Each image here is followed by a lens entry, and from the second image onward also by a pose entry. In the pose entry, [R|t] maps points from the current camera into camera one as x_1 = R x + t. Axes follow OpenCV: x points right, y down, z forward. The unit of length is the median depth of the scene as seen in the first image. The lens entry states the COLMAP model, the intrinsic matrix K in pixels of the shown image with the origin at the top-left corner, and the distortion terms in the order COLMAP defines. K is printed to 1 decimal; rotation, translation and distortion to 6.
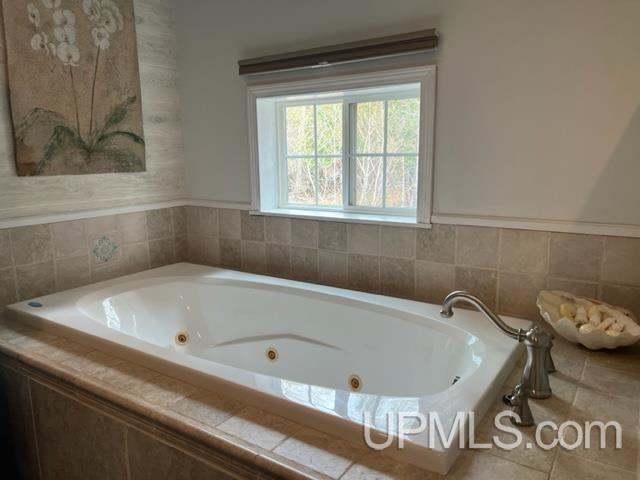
lens RADIAL K [[486.9, 0, 320.0], [0, 486.9, 240.0], [0, 0, 1]] dist [0.048636, -0.001713]
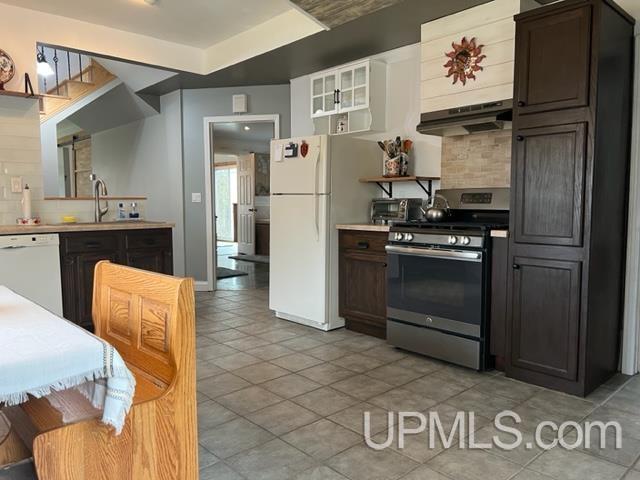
lens RADIAL K [[486.9, 0, 320.0], [0, 486.9, 240.0], [0, 0, 1]] dist [0.048636, -0.001713]
pose [[0.971388, 0.026994, -0.235957, 1.069414], [-0.048942, 0.994947, -0.087660, 0.629729], [0.232399, 0.096700, 0.967802, -3.160282]]
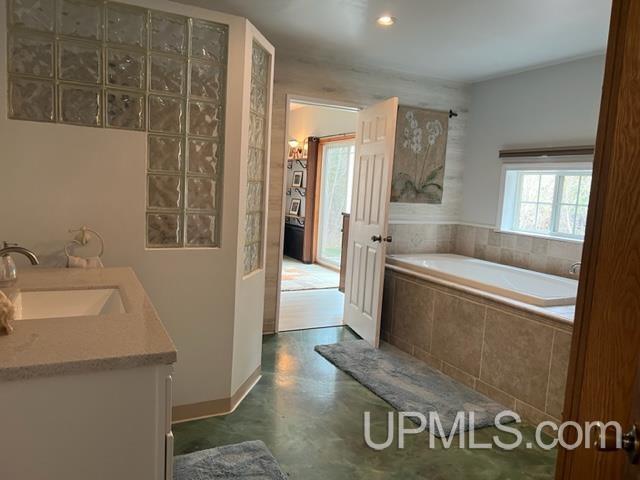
lens RADIAL K [[486.9, 0, 320.0], [0, 486.9, 240.0], [0, 0, 1]] dist [0.048636, -0.001713]
pose [[0.868814, 0.116058, -0.481345, 0.184693], [-0.153894, 0.987289, -0.039725, 0.159598], [0.470616, 0.108590, 0.875631, -0.952468]]
